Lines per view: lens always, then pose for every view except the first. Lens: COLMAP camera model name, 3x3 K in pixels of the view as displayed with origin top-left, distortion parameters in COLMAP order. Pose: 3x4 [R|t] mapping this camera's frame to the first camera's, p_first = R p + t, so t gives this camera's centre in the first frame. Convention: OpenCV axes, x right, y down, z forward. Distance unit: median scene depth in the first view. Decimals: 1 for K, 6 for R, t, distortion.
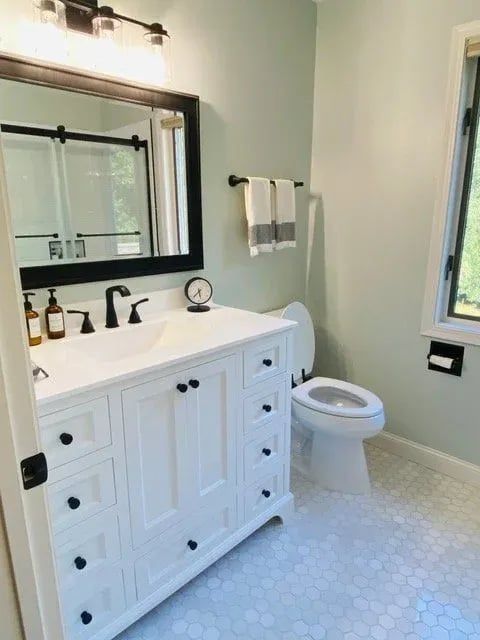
lens RADIAL K [[416.2, 0, 240.0], [0, 416.2, 320.0], [0, 0, 1]] dist [0.001015, -0.004797]
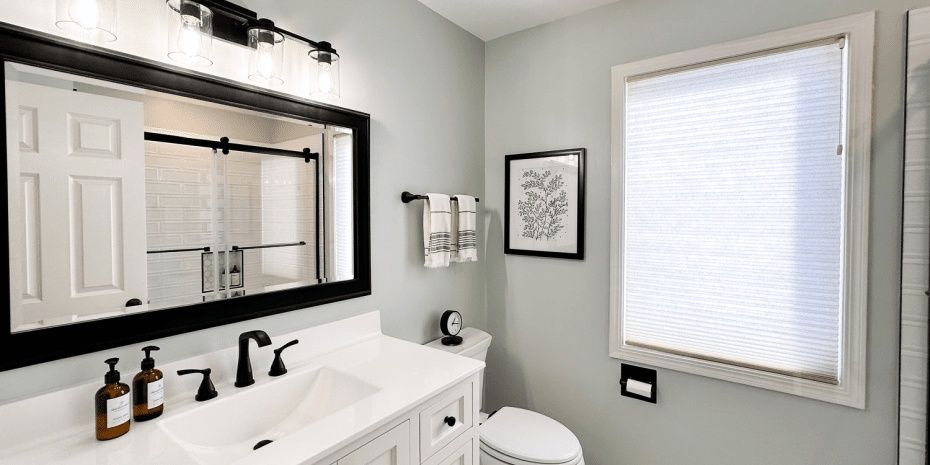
lens RADIAL K [[389.7, 0, 479.7], [0, 389.7, 218.9], [0, 0, 1]] dist [-0.027562, -0.000056]
pose [[0.984571, -0.000561, 0.174982, -0.006970], [0.042678, 0.970566, -0.237025, -0.091166], [-0.169699, 0.240836, 0.955615, 0.181841]]
